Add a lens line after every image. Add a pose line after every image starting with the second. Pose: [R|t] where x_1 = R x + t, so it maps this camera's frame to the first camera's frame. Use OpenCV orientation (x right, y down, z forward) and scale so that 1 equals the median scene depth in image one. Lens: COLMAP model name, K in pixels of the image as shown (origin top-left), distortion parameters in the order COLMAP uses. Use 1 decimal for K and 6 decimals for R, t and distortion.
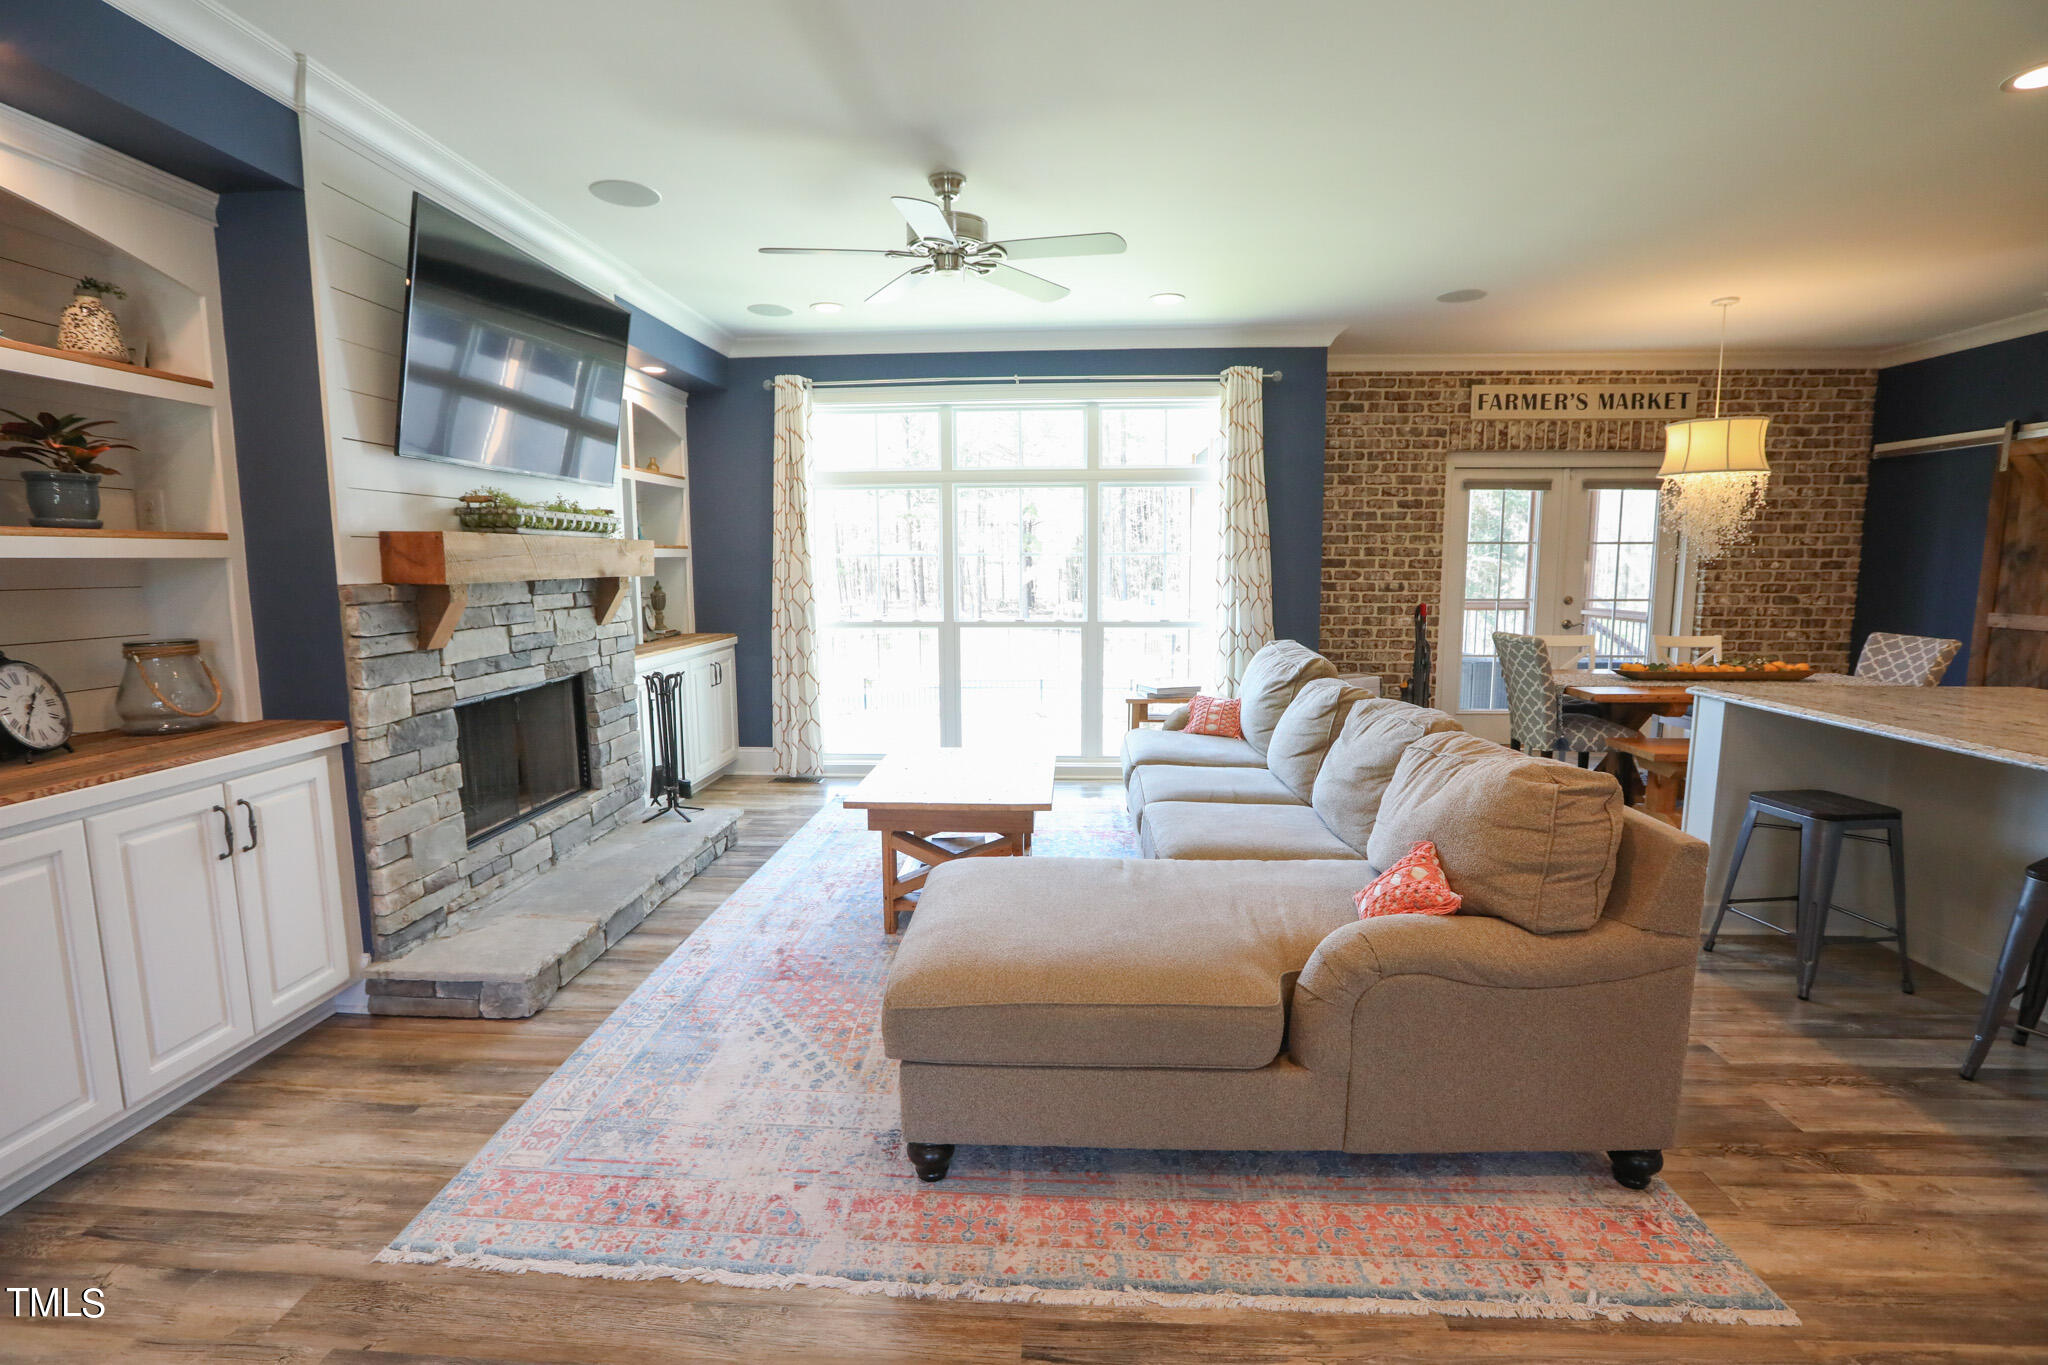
lens RADIAL K [[932.8, 0, 1022.7], [0, 932.8, 679.9], [0, 0, 1]] dist [-0.054538, 0.021039]
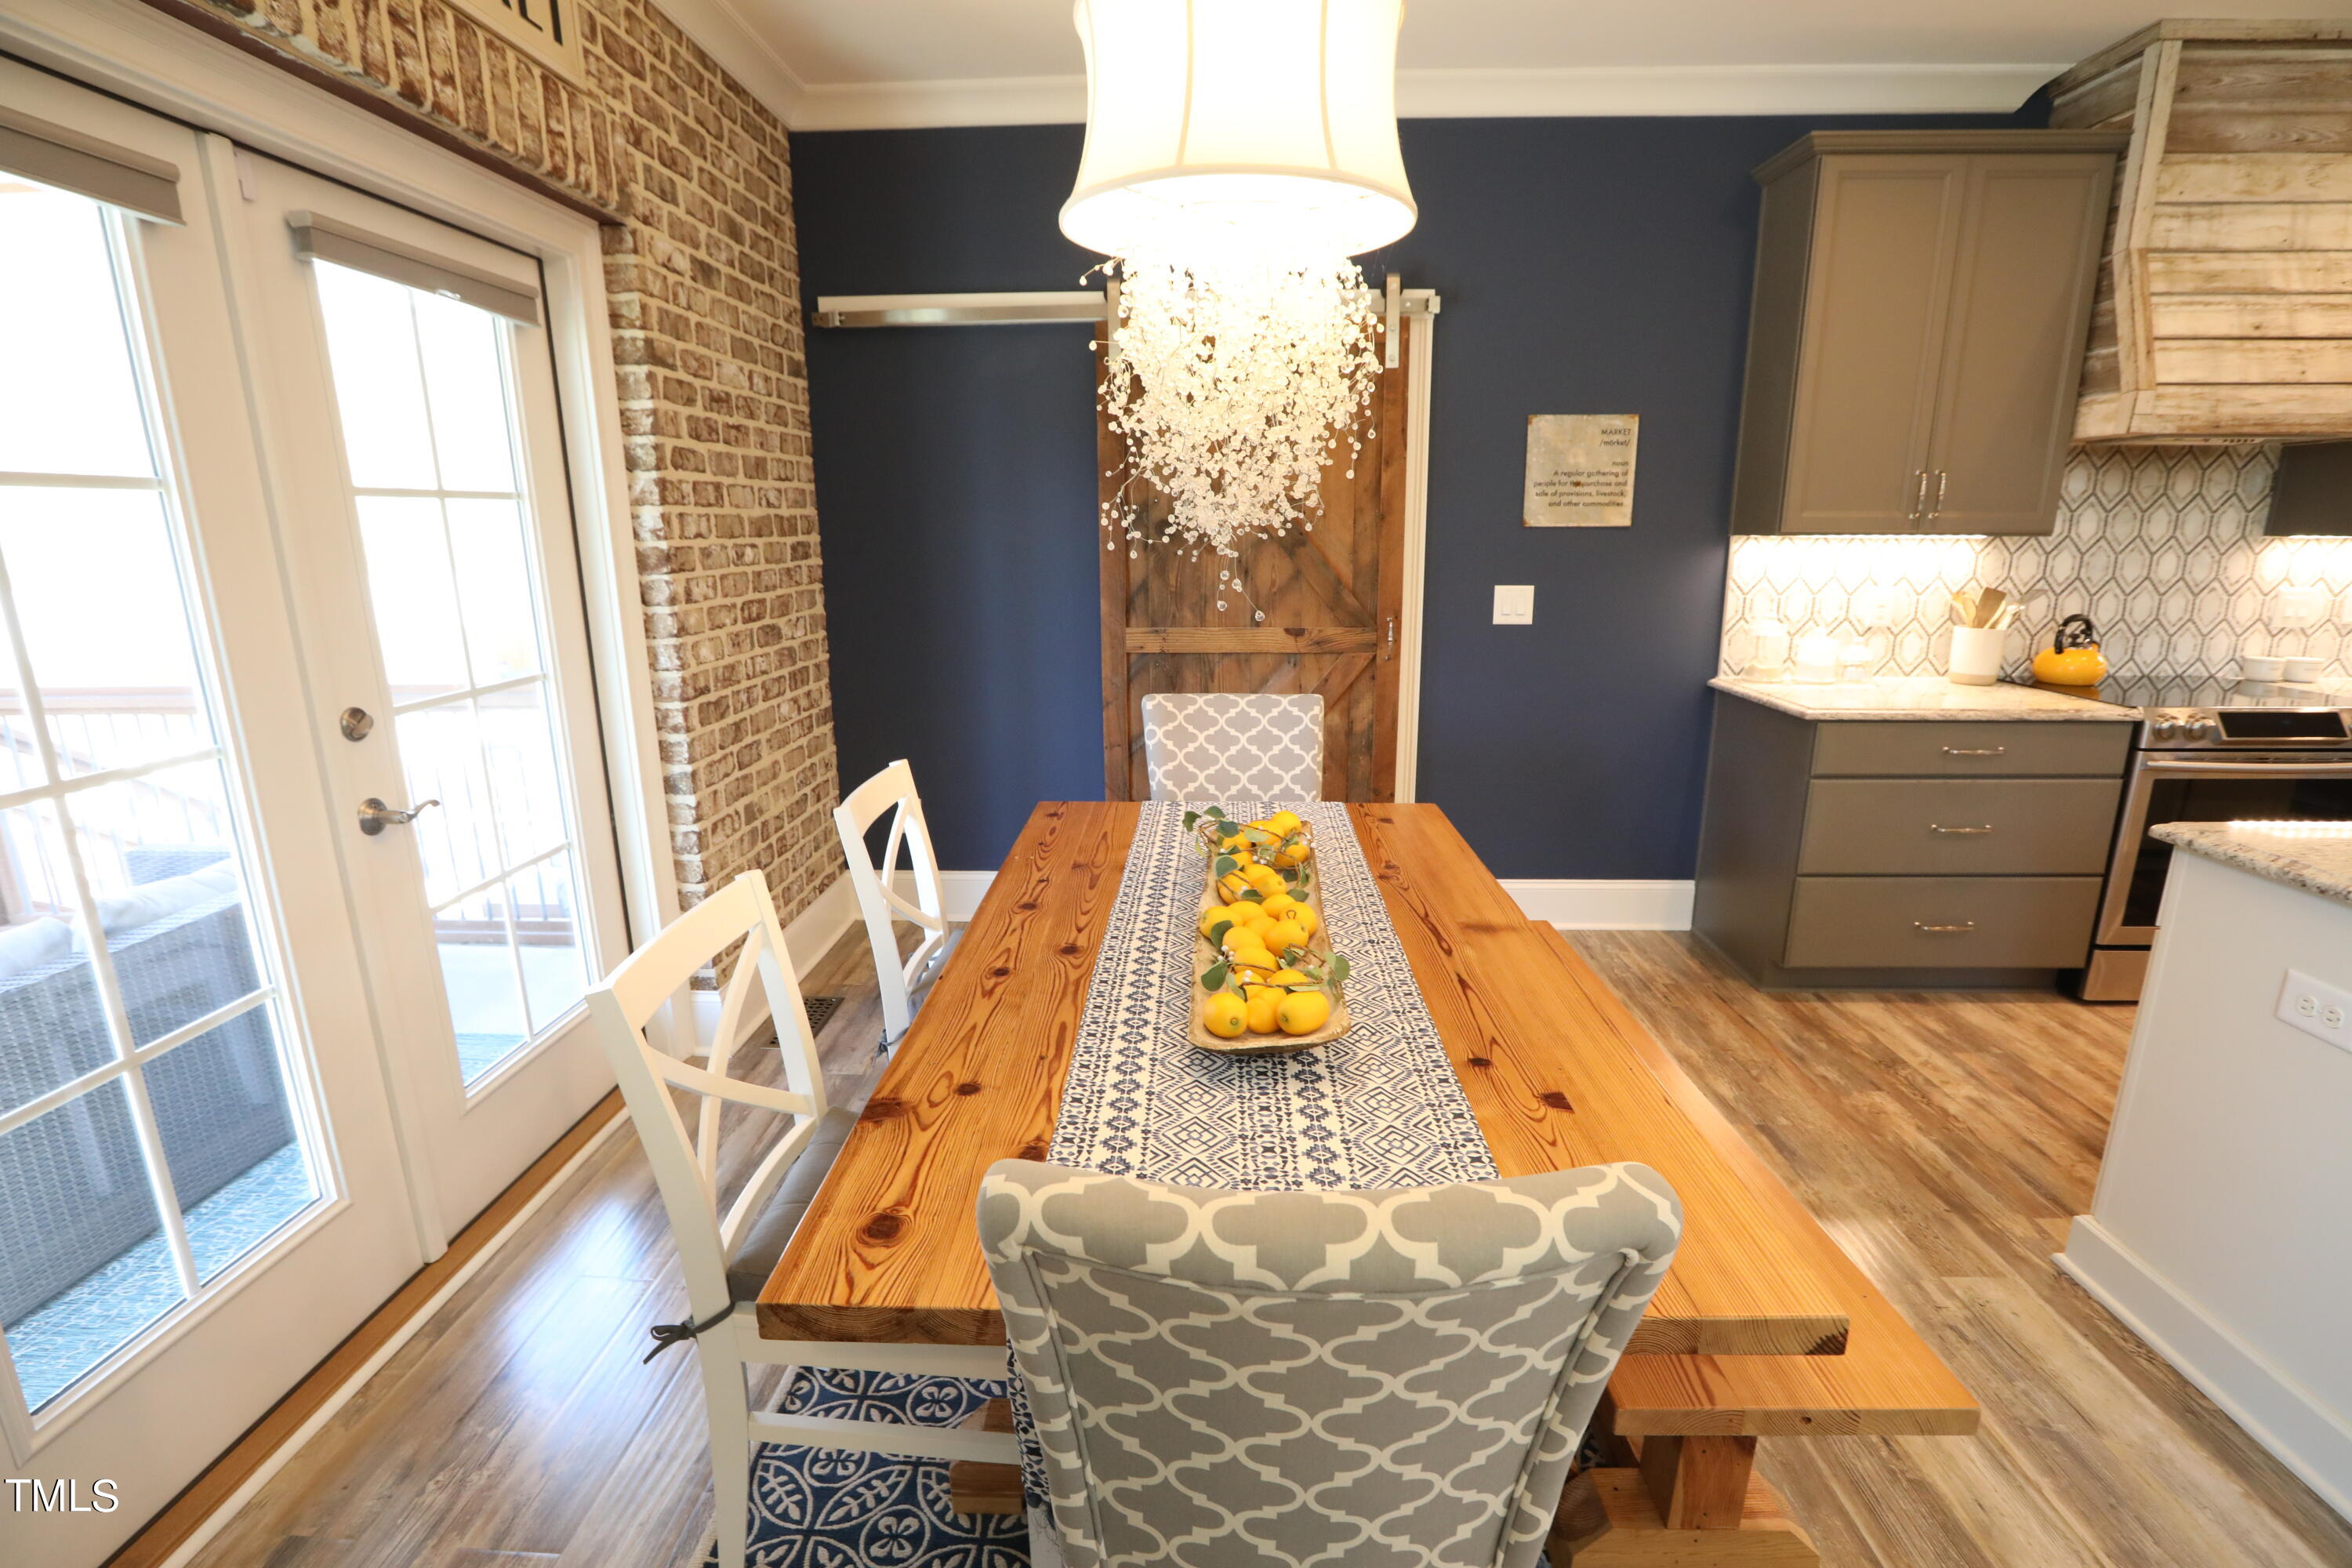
lens RADIAL K [[1071.2, 0, 1174.5], [0, 1071.2, 781.0], [0, 0, 1]] dist [-0.054538, 0.021039]
pose [[-0.020883, -0.231780, 0.972544, 0.322060], [0.136900, 0.962931, 0.232429, -0.110915], [-0.990365, 0.137995, 0.011622, 0.803431]]
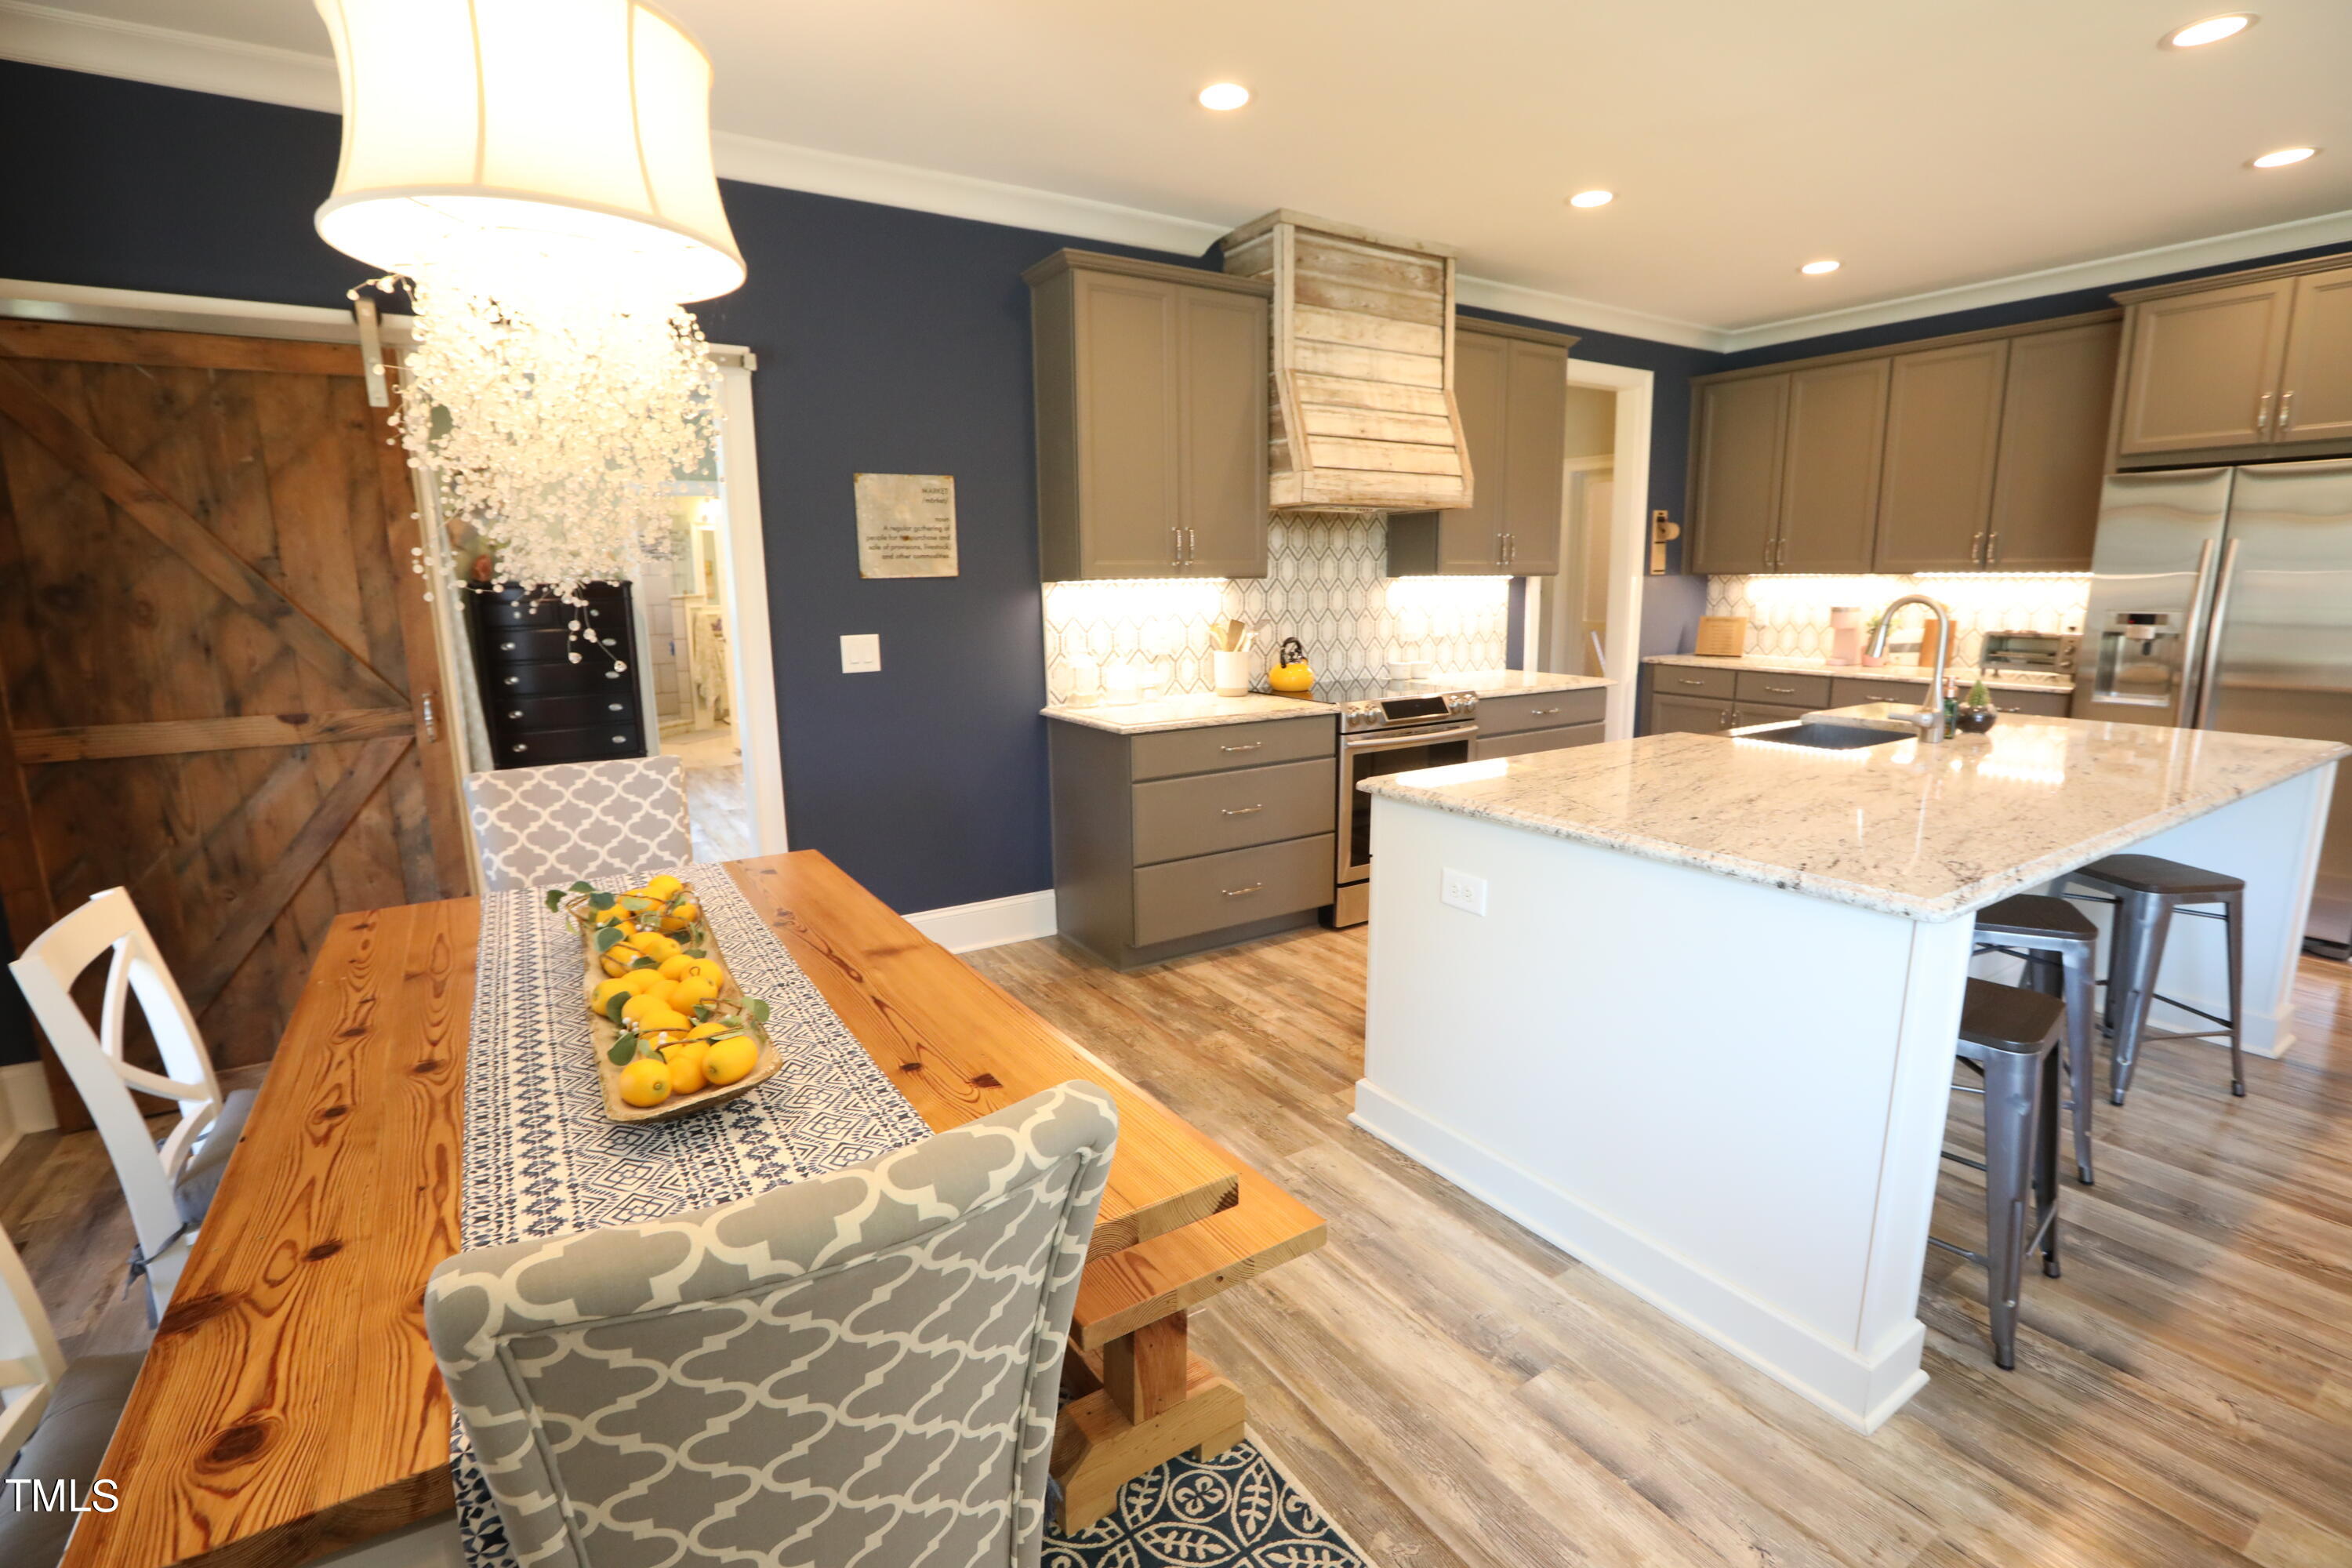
lens RADIAL K [[1071.2, 0, 1174.5], [0, 1071.2, 781.0], [0, 0, 1]] dist [-0.054538, 0.021039]
pose [[-0.586122, -0.141035, 0.797854, 0.294285], [0.120216, 0.958696, 0.257780, -0.105305], [-0.801255, 0.247005, -0.544958, 0.834296]]
